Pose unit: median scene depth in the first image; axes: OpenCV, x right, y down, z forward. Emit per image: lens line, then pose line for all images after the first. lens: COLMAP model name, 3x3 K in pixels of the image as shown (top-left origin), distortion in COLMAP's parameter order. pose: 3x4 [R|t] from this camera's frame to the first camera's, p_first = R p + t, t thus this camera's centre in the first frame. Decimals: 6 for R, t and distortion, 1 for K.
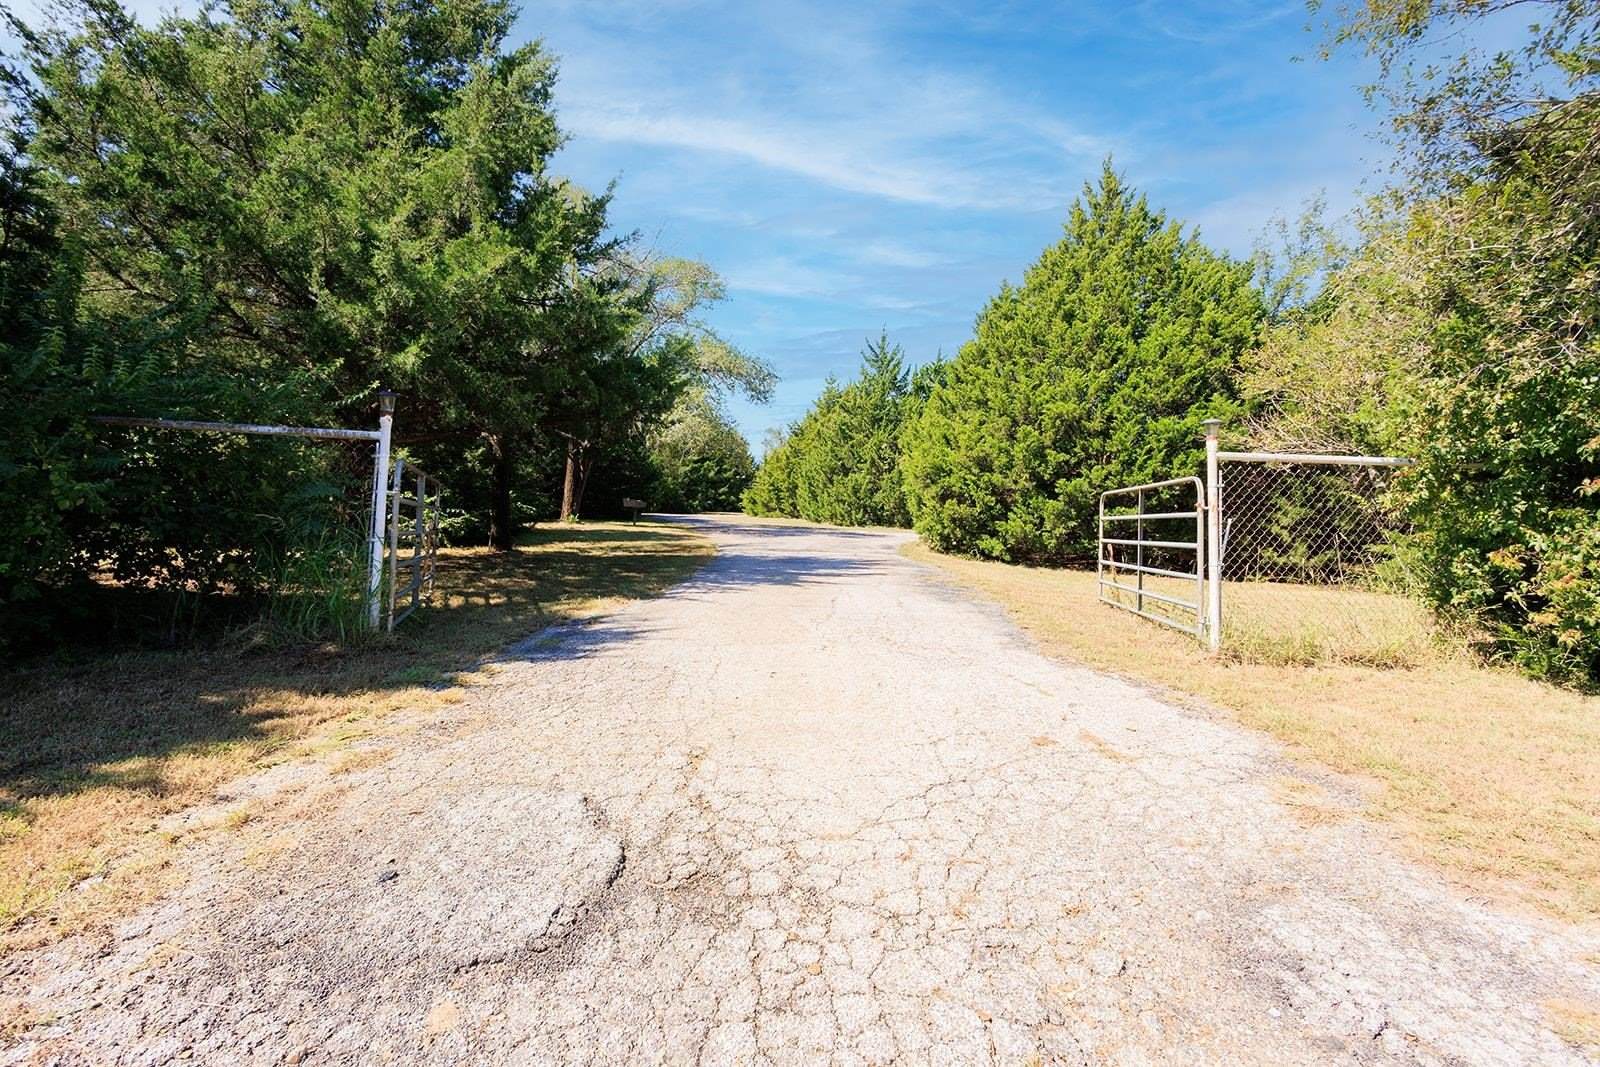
lens RADIAL K [[731.2, 0, 796.8], [0, 731.2, 532.3], [0, 0, 1]] dist [0.007413, -0.002588]
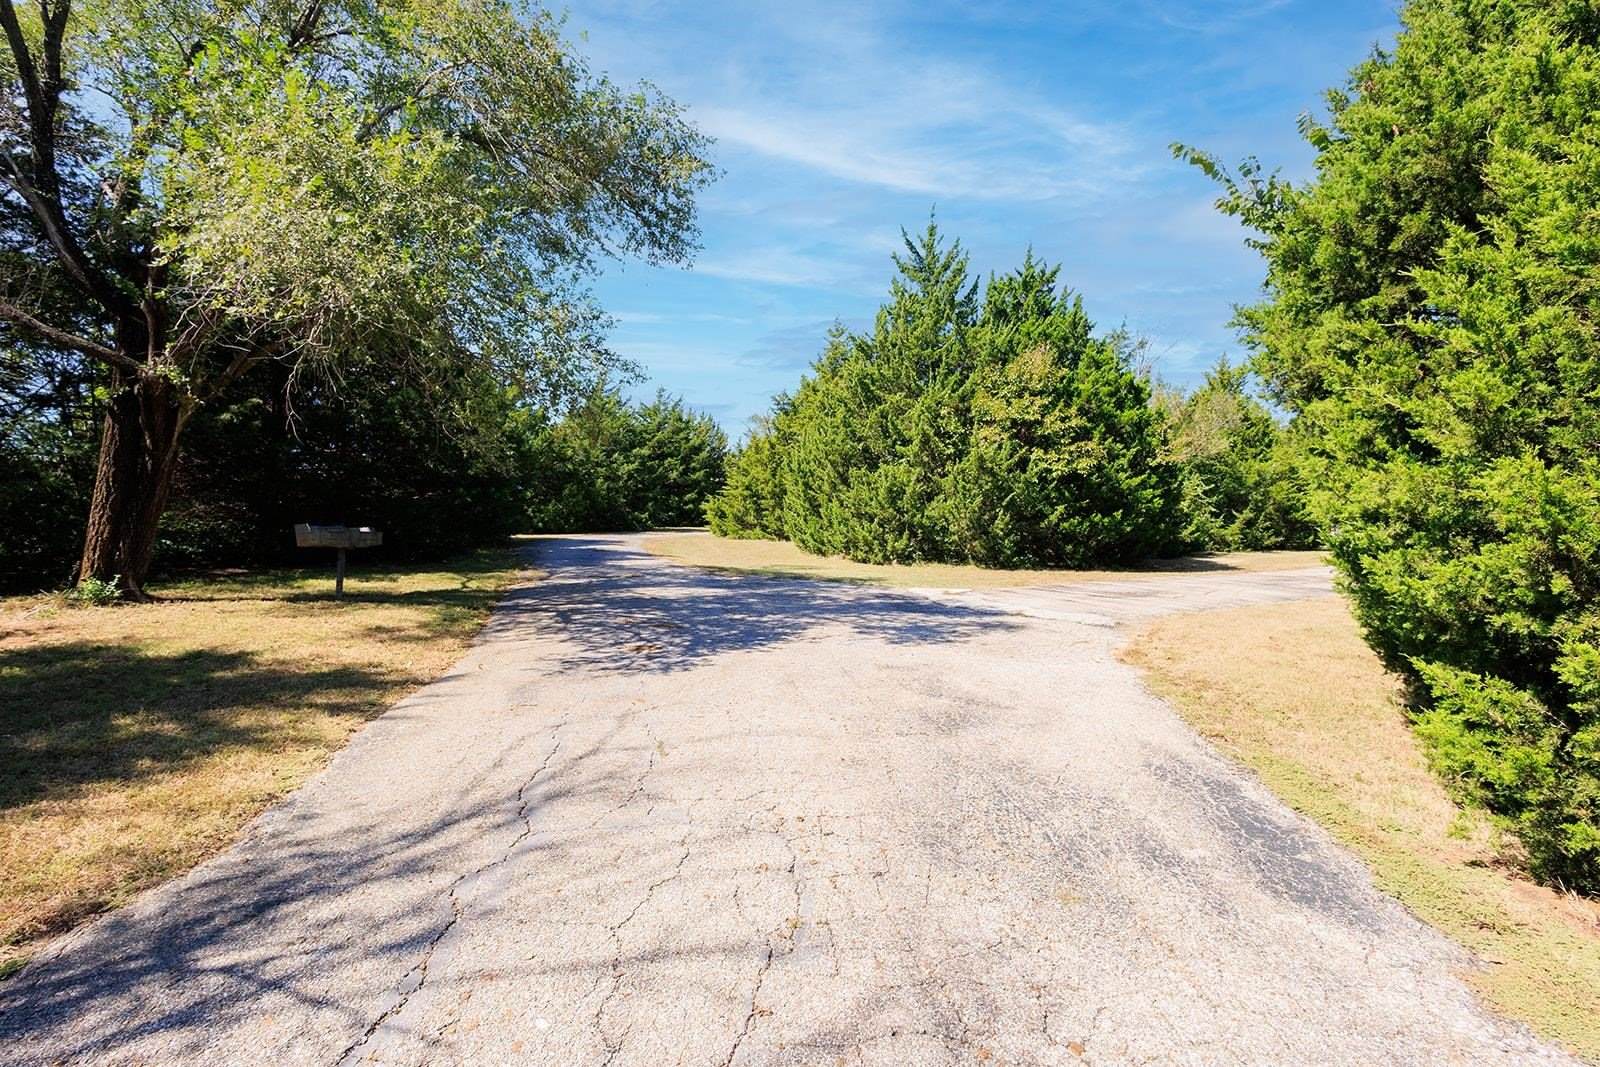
lens RADIAL K [[731.2, 0, 802.9], [0, 731.2, 532.5], [0, 0, 1]] dist [0.007413, -0.002588]
pose [[0.999890, -0.011246, 0.009642, 0.009300], [0.011309, 0.999915, -0.006497, -0.025699], [-0.009568, 0.006606, 0.999932, 0.432085]]
